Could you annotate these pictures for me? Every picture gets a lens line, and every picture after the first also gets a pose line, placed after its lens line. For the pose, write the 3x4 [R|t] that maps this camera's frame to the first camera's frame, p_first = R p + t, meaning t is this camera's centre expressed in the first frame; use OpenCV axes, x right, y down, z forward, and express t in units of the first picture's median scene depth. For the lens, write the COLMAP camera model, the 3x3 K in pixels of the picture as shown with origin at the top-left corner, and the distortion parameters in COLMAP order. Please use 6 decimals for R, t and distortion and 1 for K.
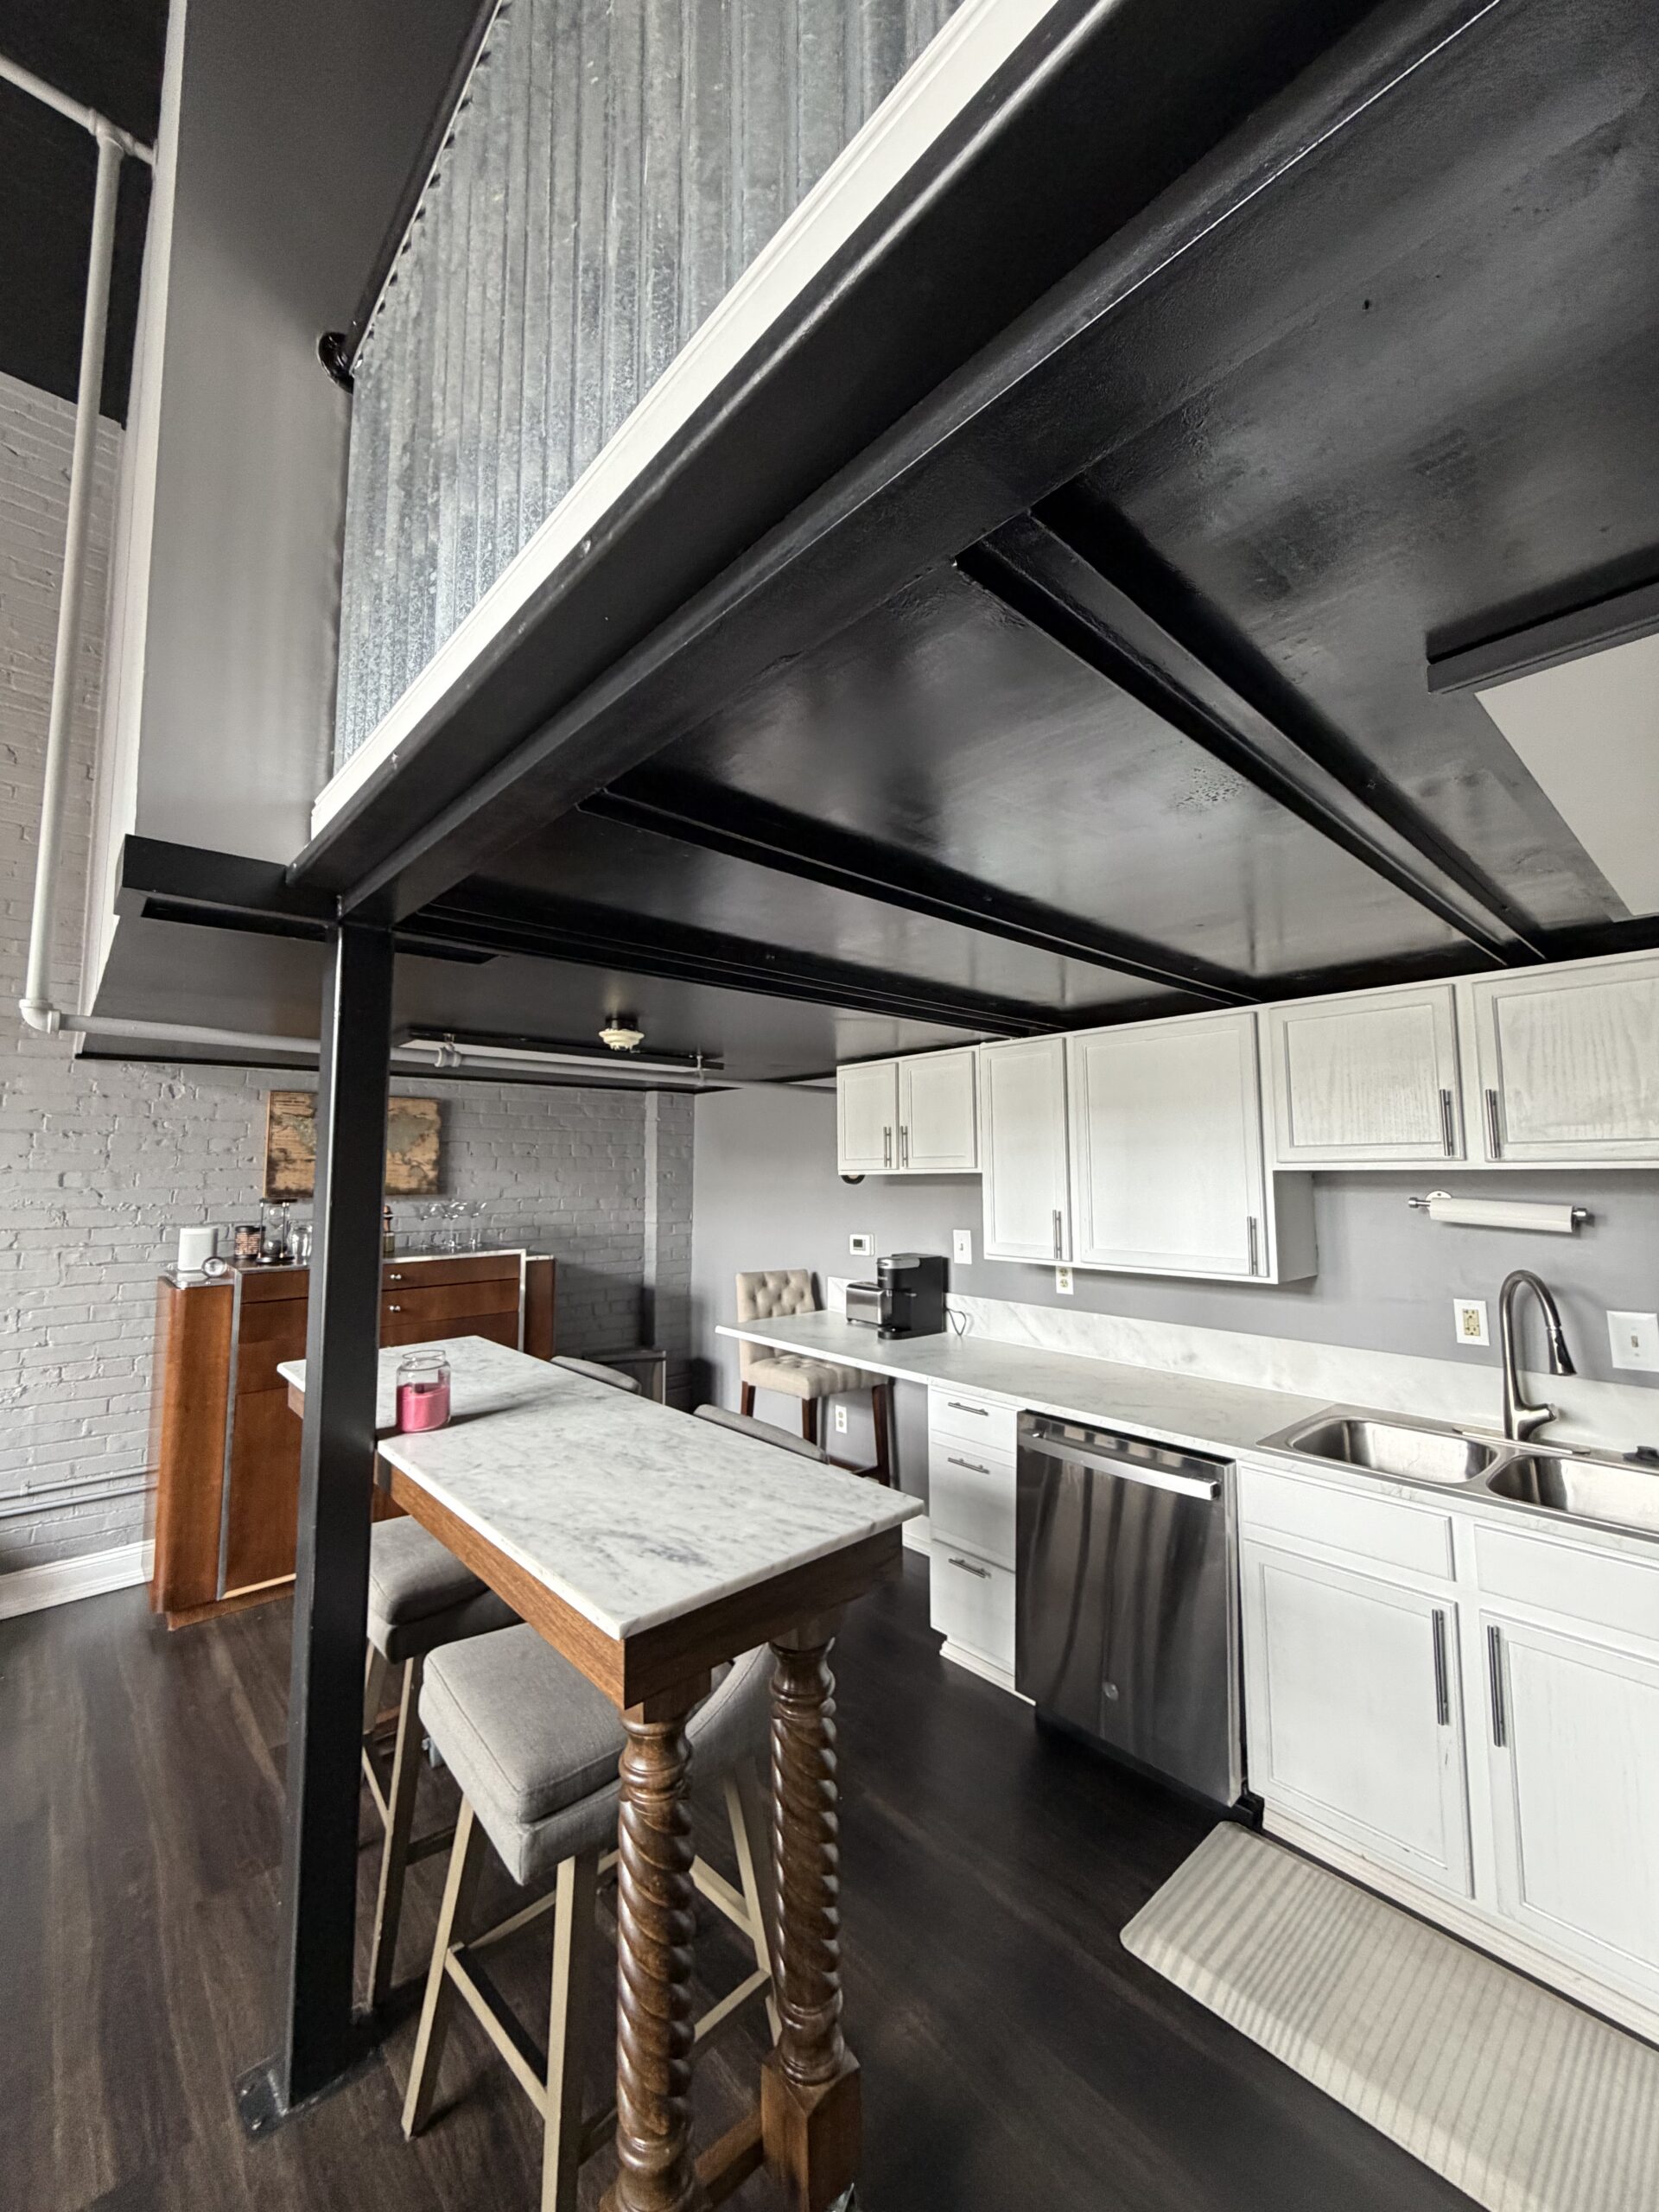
lens RADIAL K [[875.5, 0, 829.9], [0, 875.5, 1098.0], [0, 0, 1]] dist [0.000876, -0.000557]
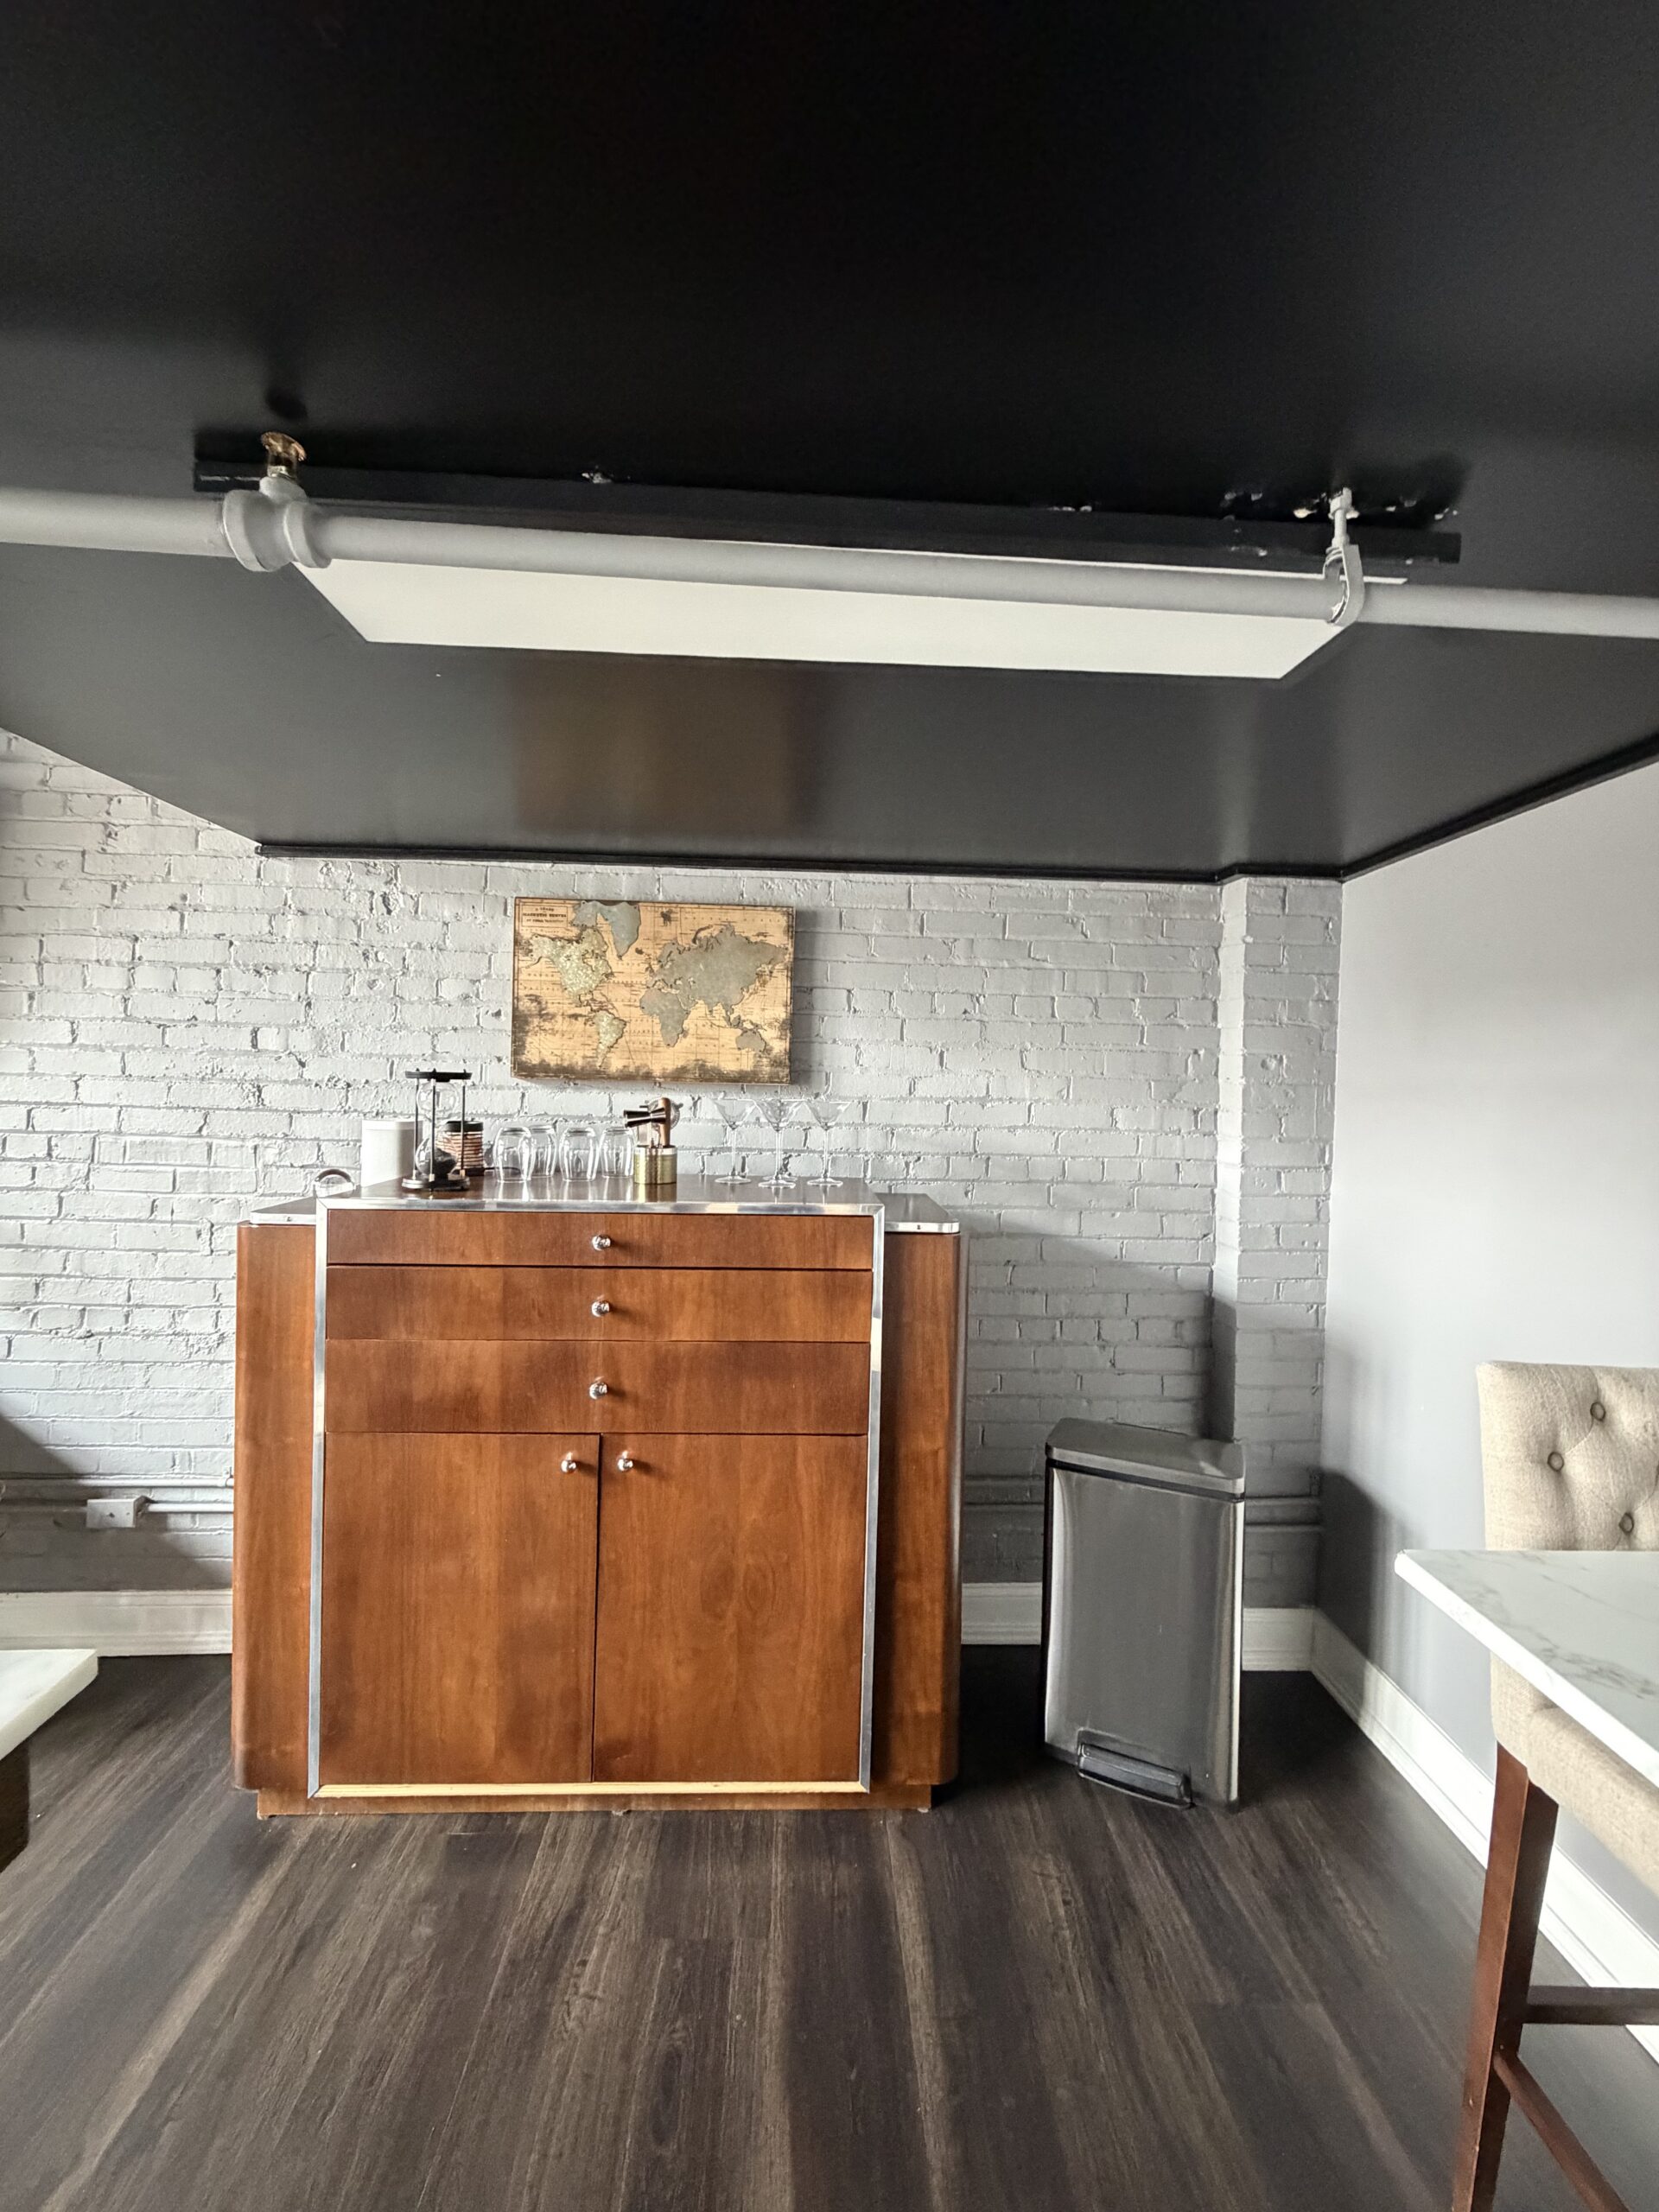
lens RADIAL K [[875.5, 0, 829.2], [0, 875.5, 1098.7], [0, 0, 1]] dist [0.000876, -0.000557]
pose [[0.766722, 0.027767, -0.641378, -0.084528], [0.026927, 0.996794, 0.075344, 0.081201], [0.641414, -0.075038, 0.763516, 0.616759]]
